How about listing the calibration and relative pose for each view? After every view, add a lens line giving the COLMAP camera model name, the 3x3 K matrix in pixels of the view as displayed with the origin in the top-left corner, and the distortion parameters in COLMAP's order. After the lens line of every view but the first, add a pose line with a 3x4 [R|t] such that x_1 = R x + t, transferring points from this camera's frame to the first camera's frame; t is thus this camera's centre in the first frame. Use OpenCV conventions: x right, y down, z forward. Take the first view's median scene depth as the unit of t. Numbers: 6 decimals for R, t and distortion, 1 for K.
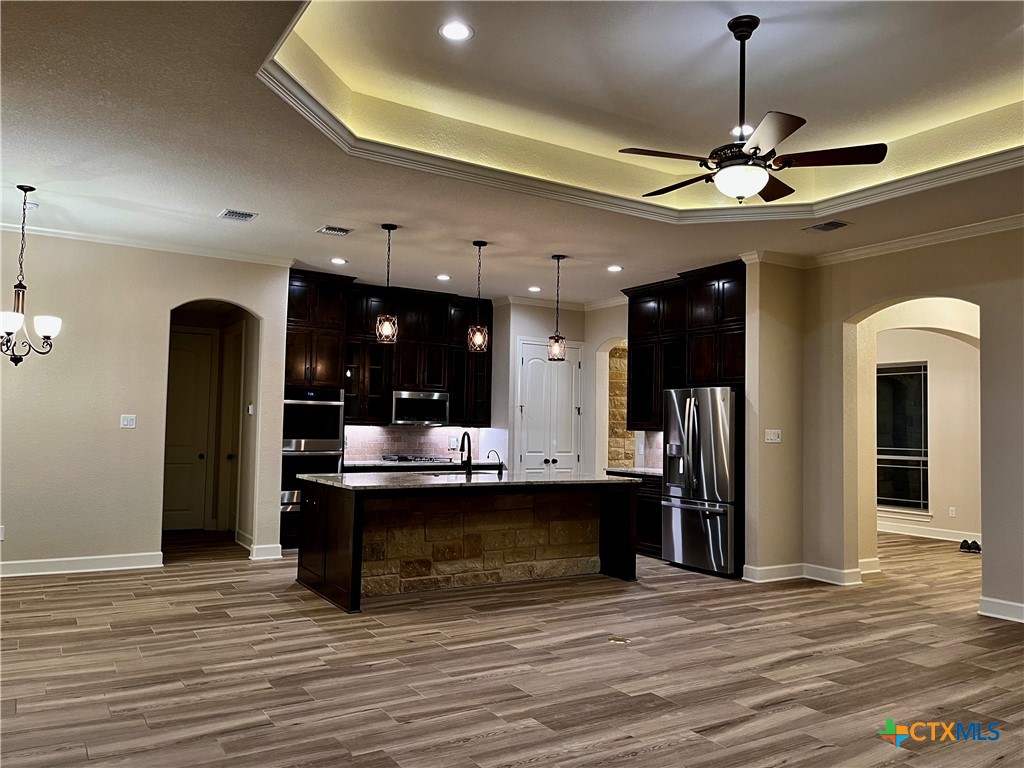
lens RADIAL K [[769.1, 0, 512.0], [0, 769.1, 384.0], [0, 0, 1]] dist [0.052689, 0.002279]
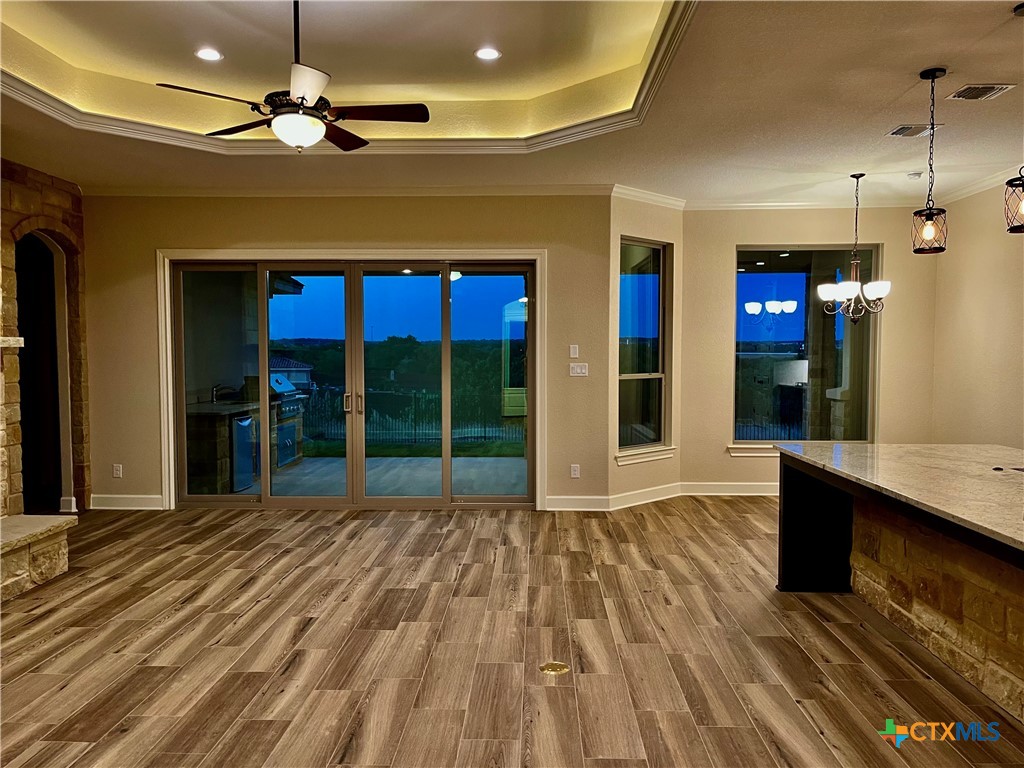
lens RADIAL K [[769.1, 0, 512.0], [0, 769.1, 384.0], [0, 0, 1]] dist [0.052689, 0.002279]
pose [[-0.550839, 0.012520, -0.834517, 0.933269], [0.037866, 0.999233, -0.010004, 0.084596], [0.833752, -0.037111, -0.550891, 1.680295]]
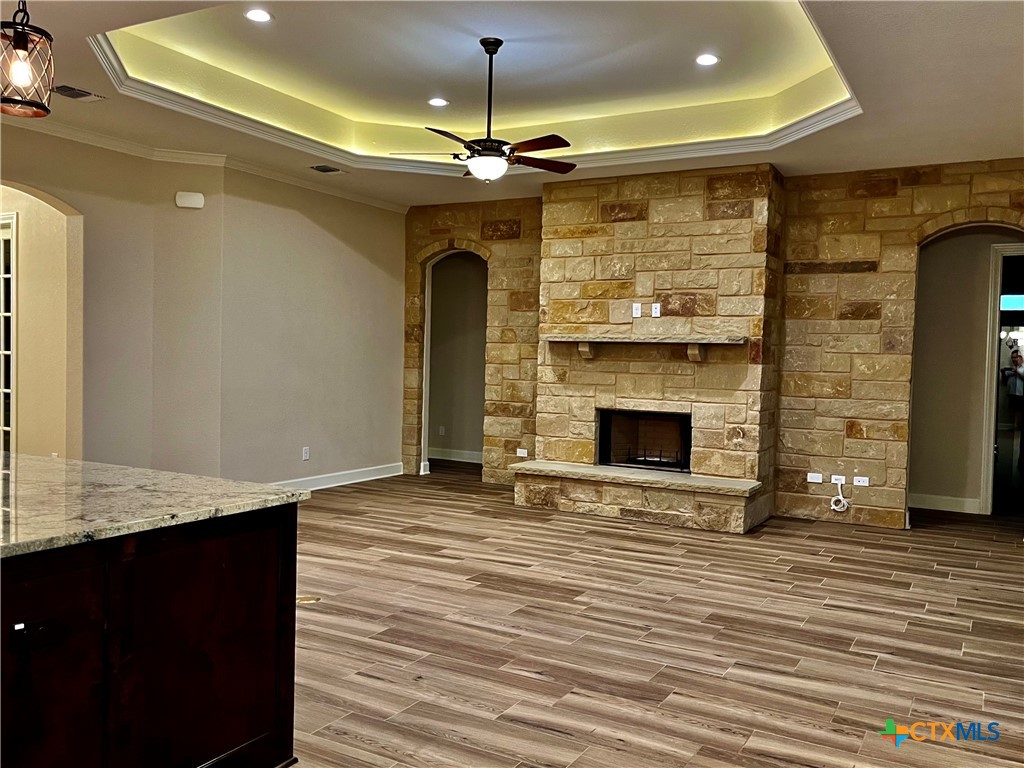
lens RADIAL K [[856.2, 0, 512.0], [0, 856.2, 384.0], [0, 0, 1]] dist [0.049509, 0.000479]
pose [[-0.475278, -0.058735, 0.877873, -0.969044], [-0.082151, 0.996373, 0.022187, 0.063985], [-0.875992, -0.061573, -0.478379, 1.553770]]
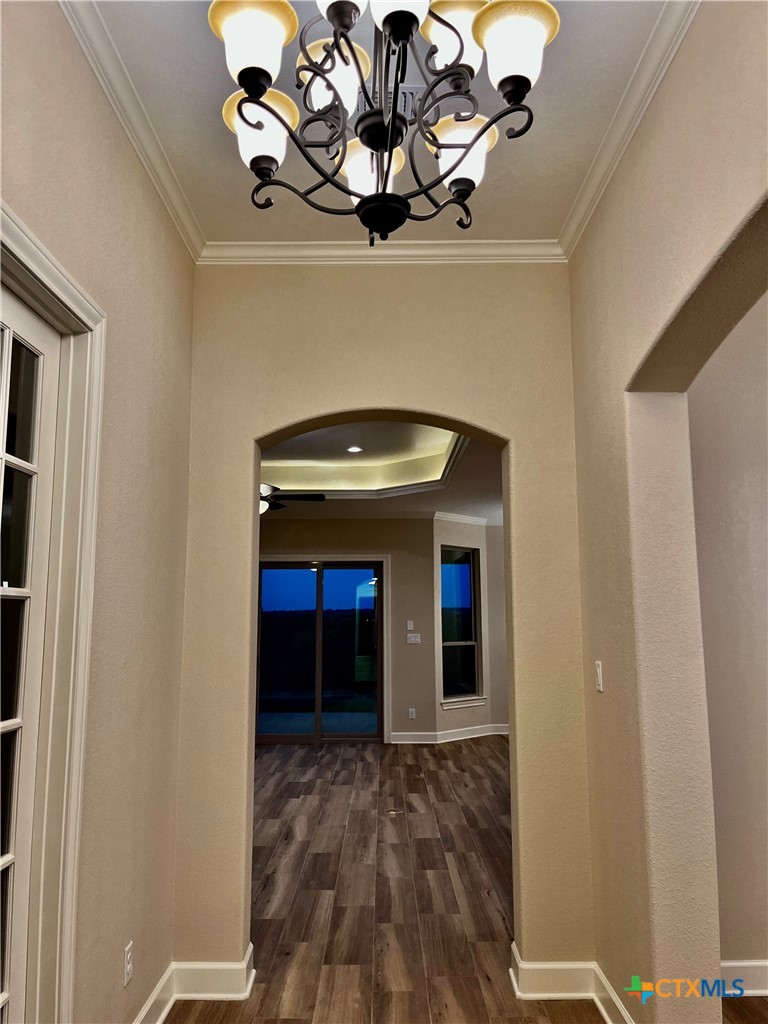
lens RADIAL K [[769.1, 0, 384.0], [0, 769.1, 512.0], [0, 0, 1]] dist [0.052689, 0.002279]
pose [[-0.522798, -0.142777, -0.840415, 1.576292], [0.041797, 0.980395, -0.192559, 0.113435], [0.851431, -0.135796, -0.506581, 2.072208]]
